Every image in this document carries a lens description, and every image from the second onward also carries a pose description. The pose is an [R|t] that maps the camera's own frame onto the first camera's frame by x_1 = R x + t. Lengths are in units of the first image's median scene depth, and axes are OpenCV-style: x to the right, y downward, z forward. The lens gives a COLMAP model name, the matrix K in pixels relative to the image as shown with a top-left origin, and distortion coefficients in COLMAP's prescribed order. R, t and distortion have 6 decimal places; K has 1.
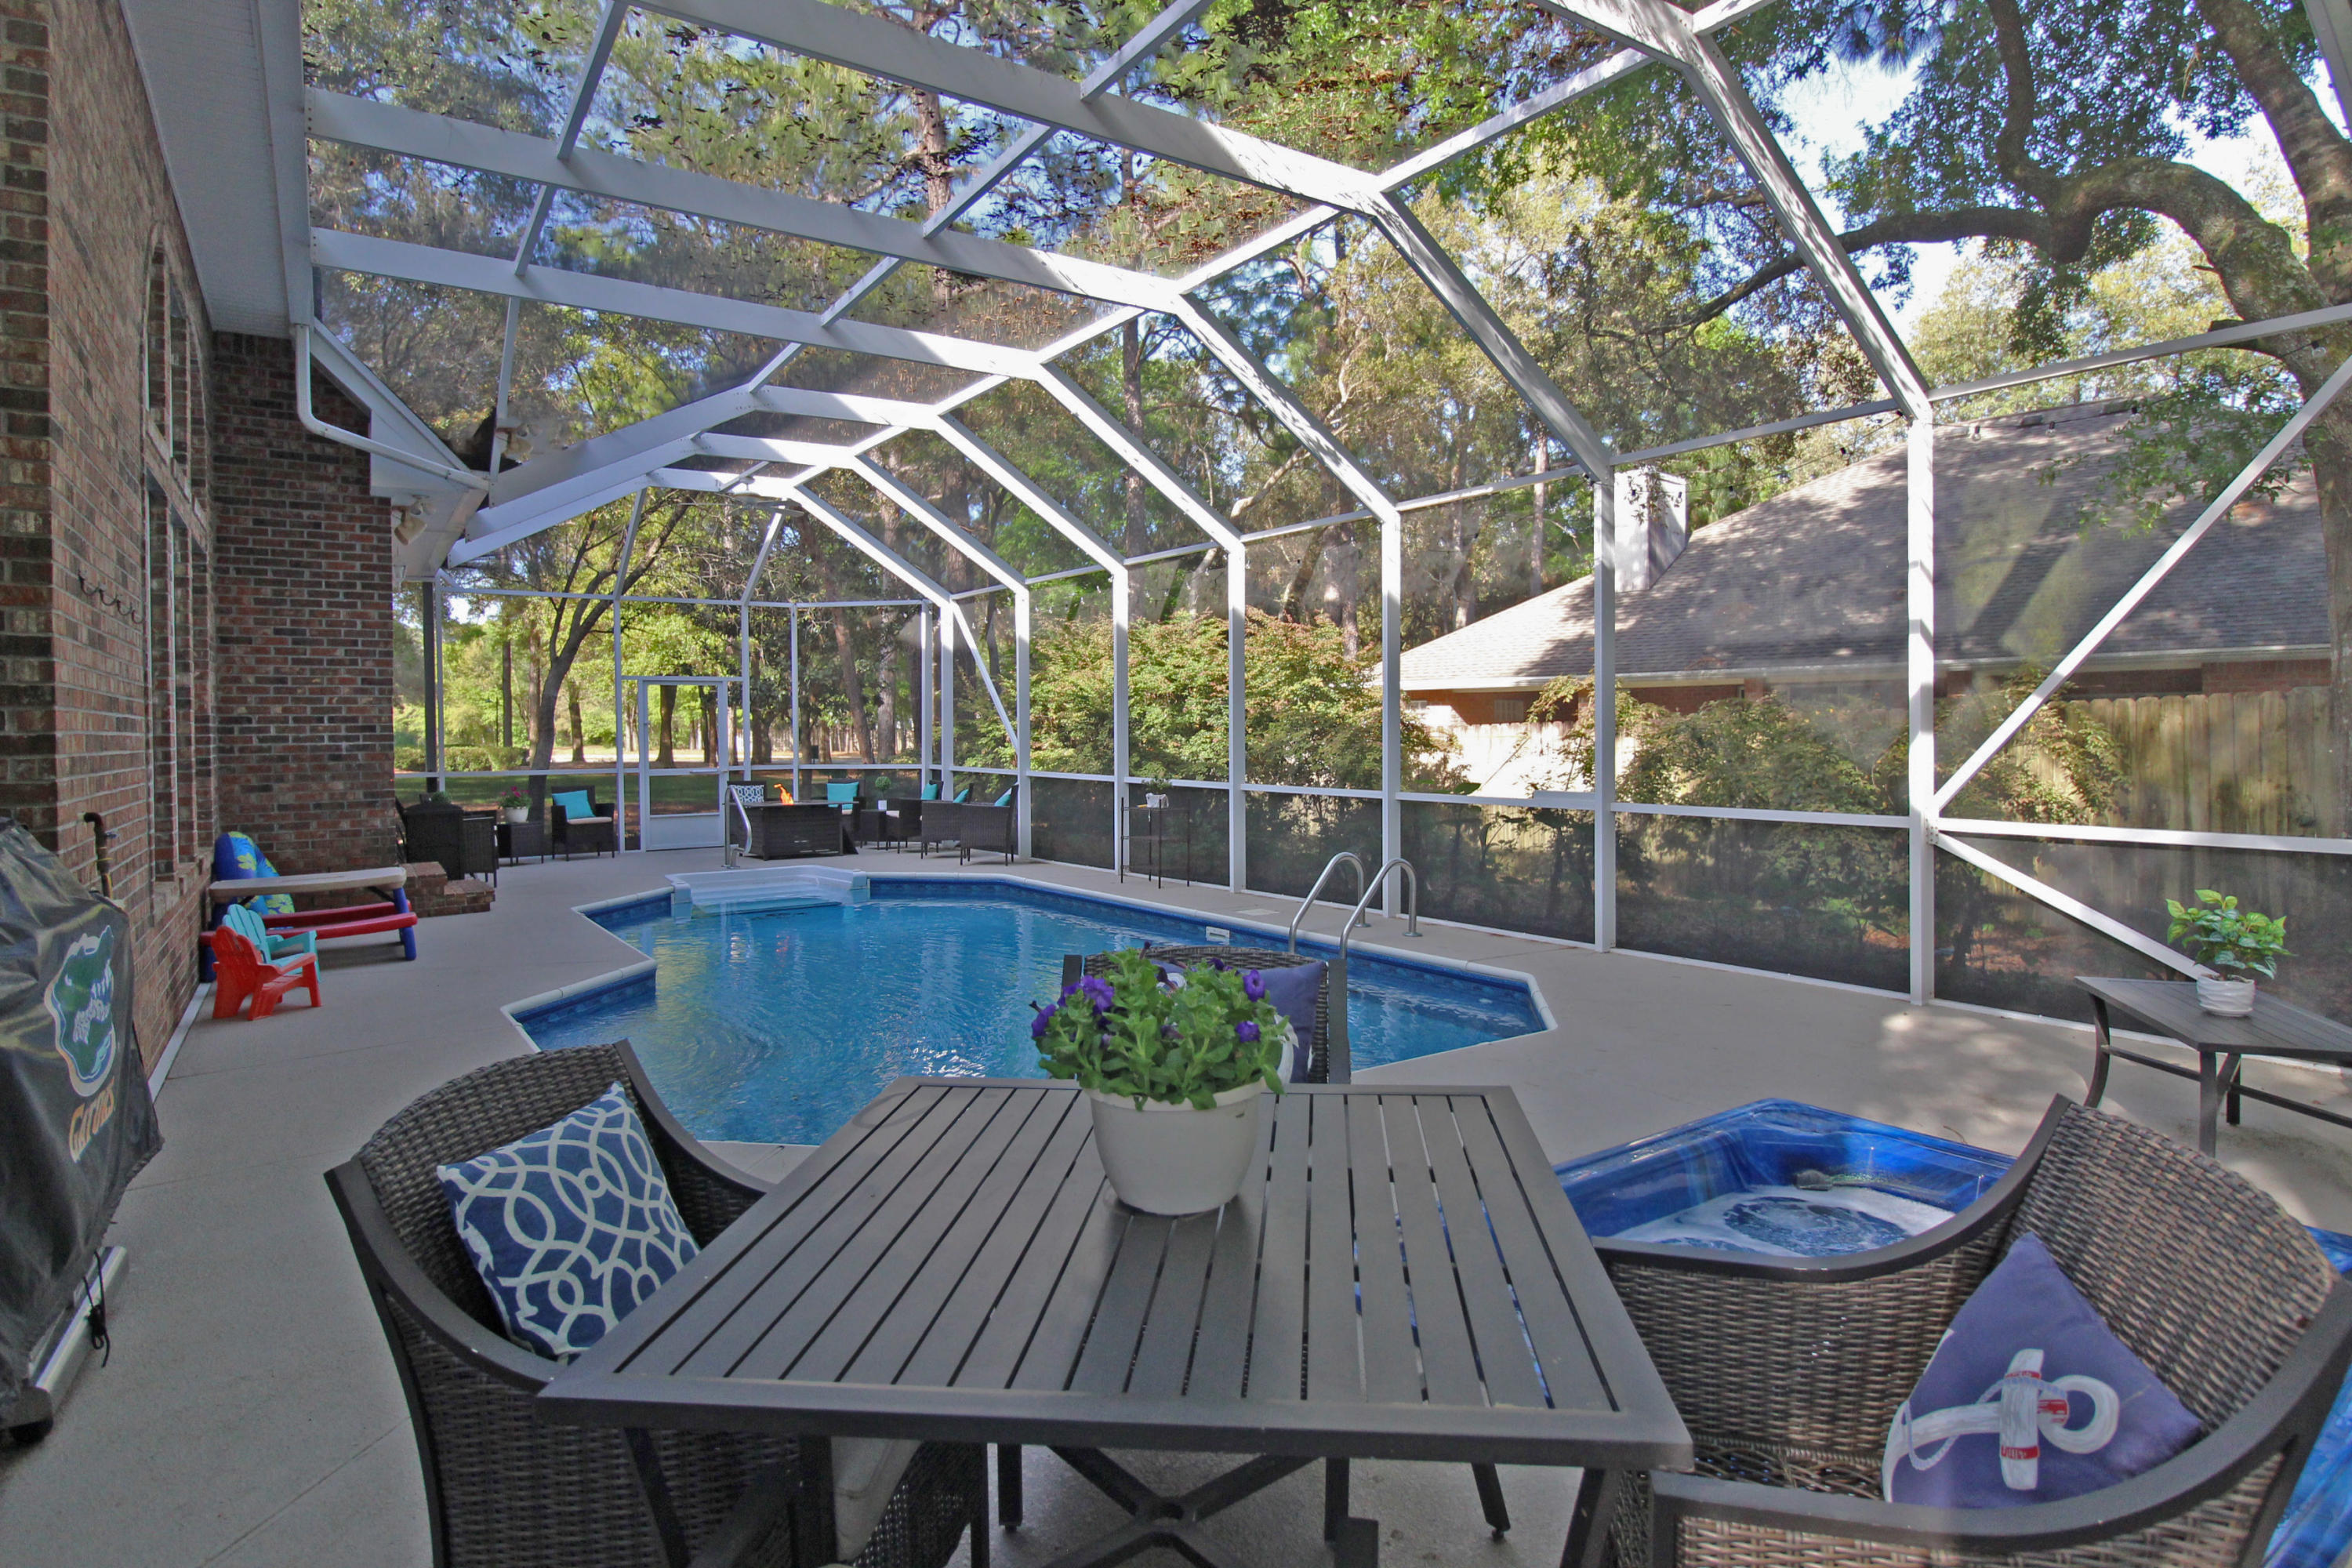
lens RADIAL K [[1290.1, 0, 1172.7], [0, 1290.1, 736.0], [0, 0, 1]] dist [0.001032, 0.000141]
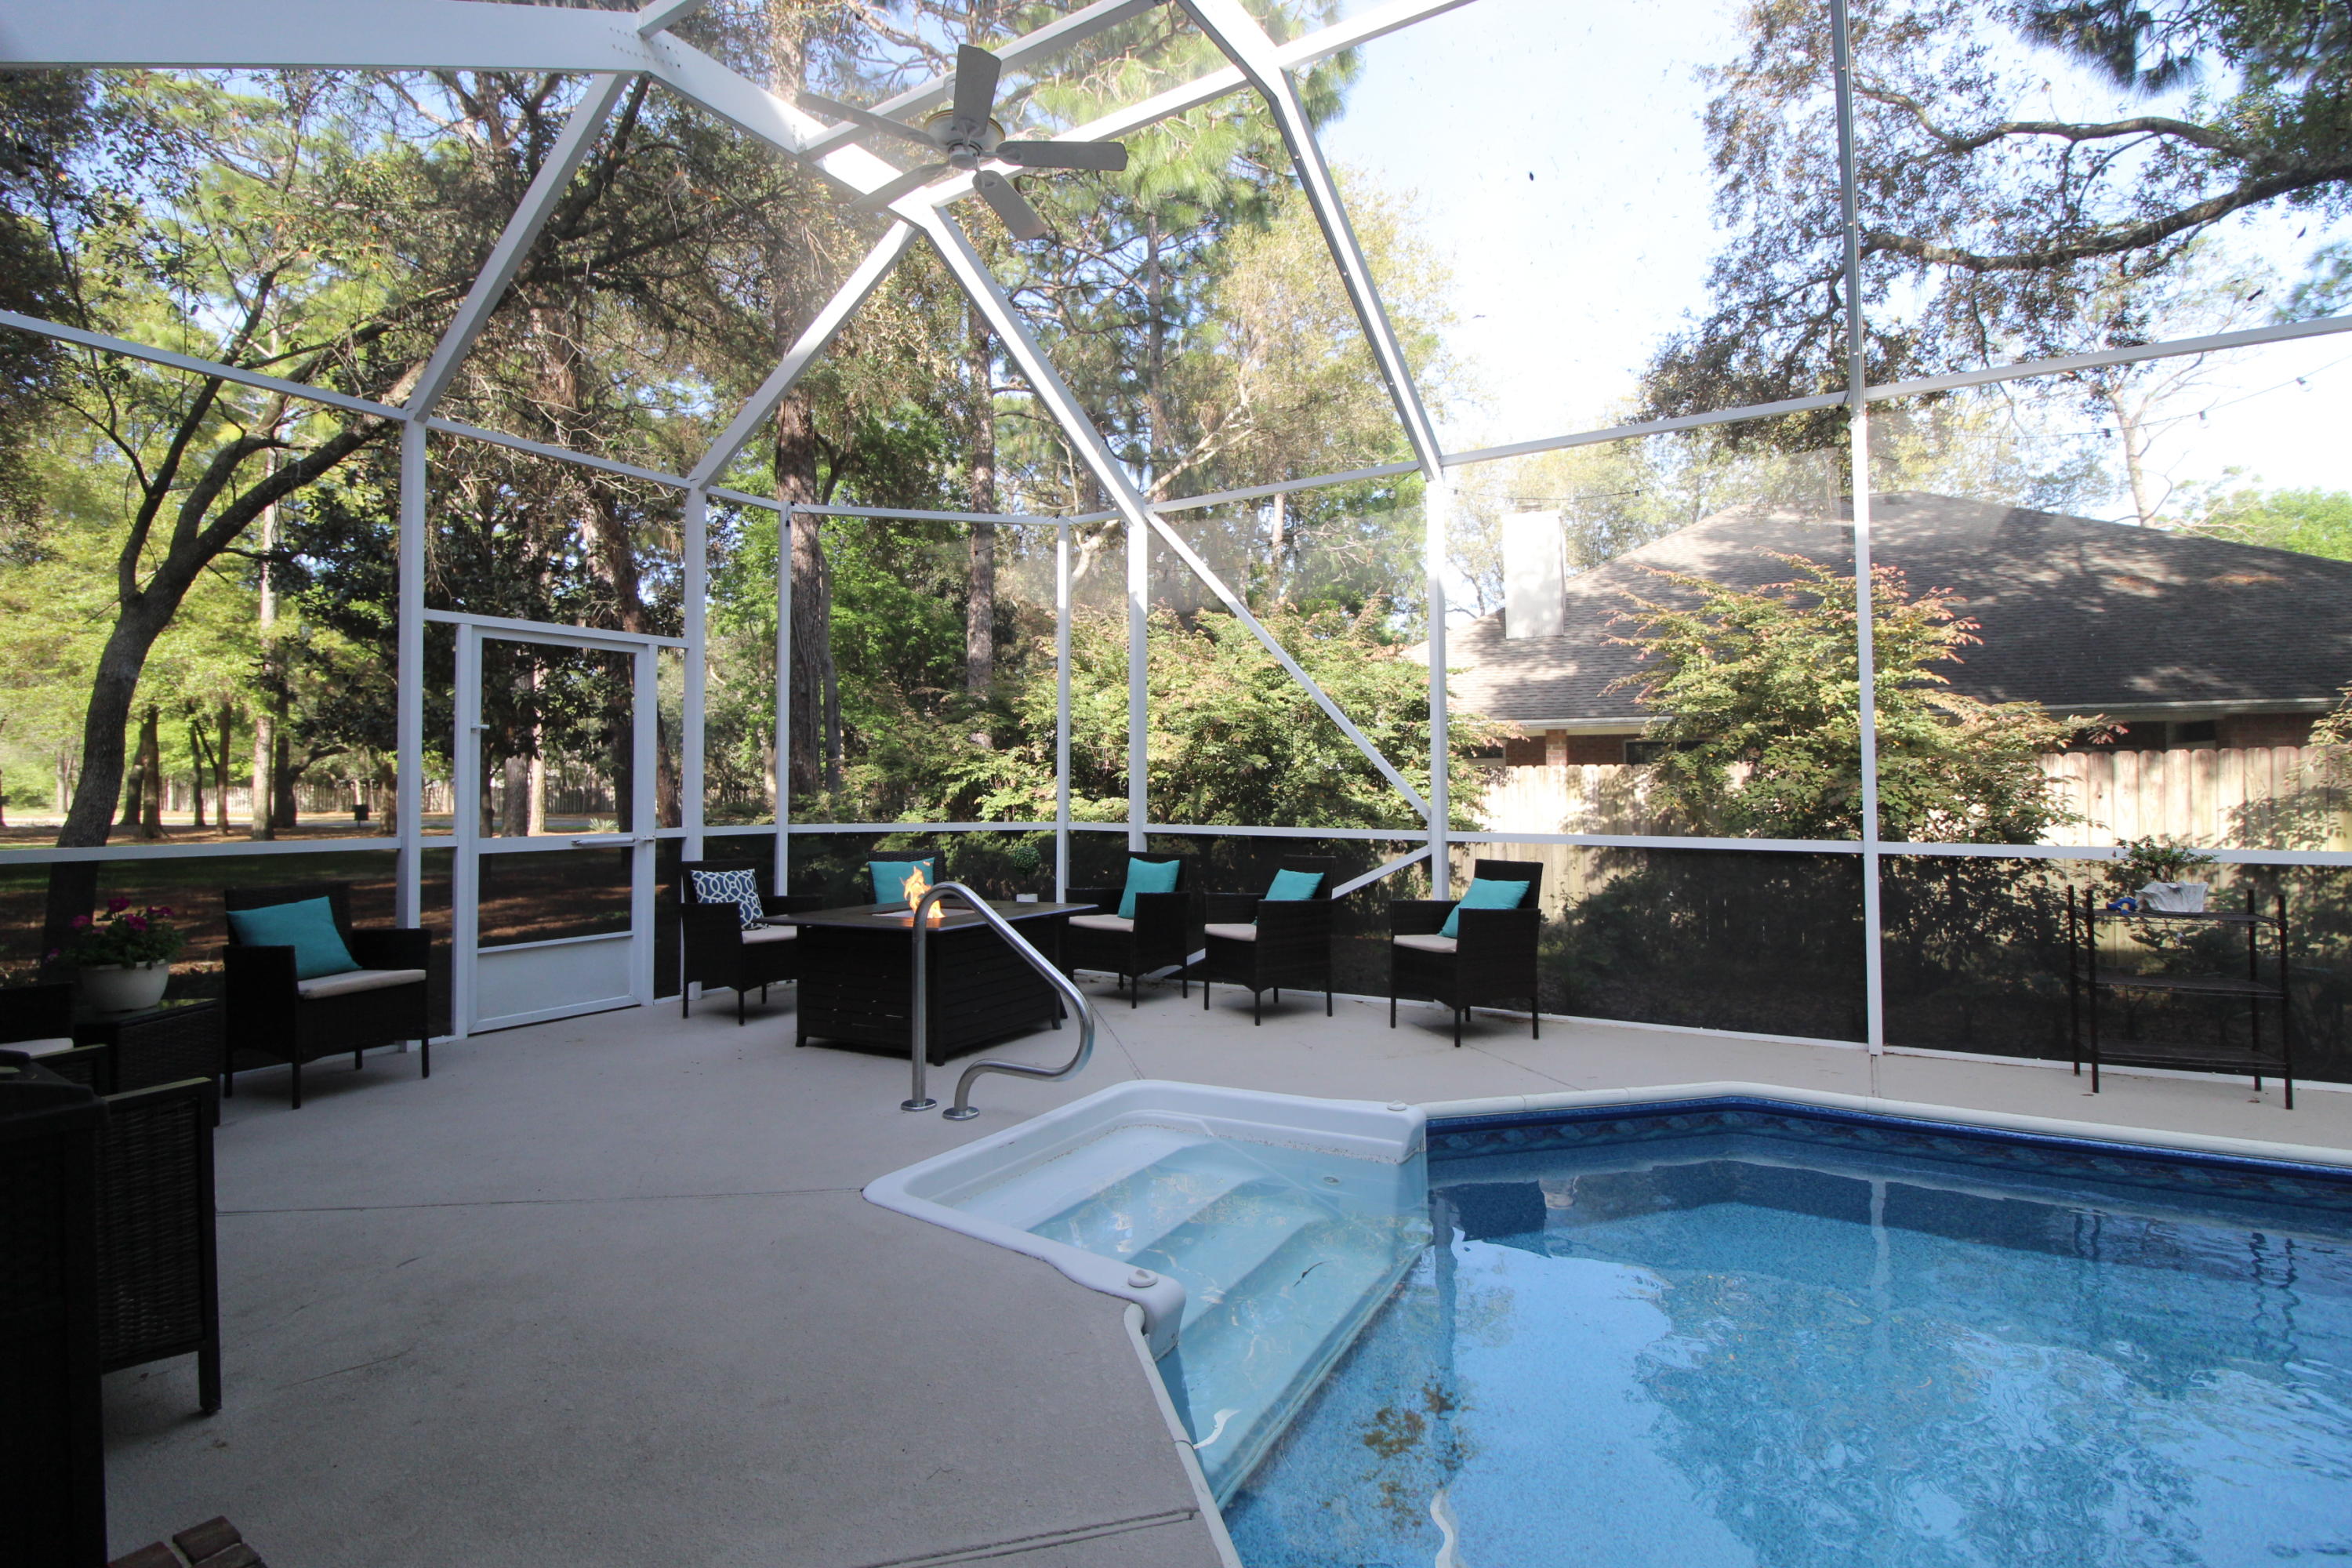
lens RADIAL K [[1092.8, 0, 1183.6], [0, 1092.8, 770.6], [0, 0, 1]] dist [0.000782, -0.013845]
pose [[0.921474, 0.010515, 0.388298, -0.278866], [-0.000980, 0.999693, -0.024747, 0.011341], [-0.388439, 0.022423, 0.921202, 0.492919]]
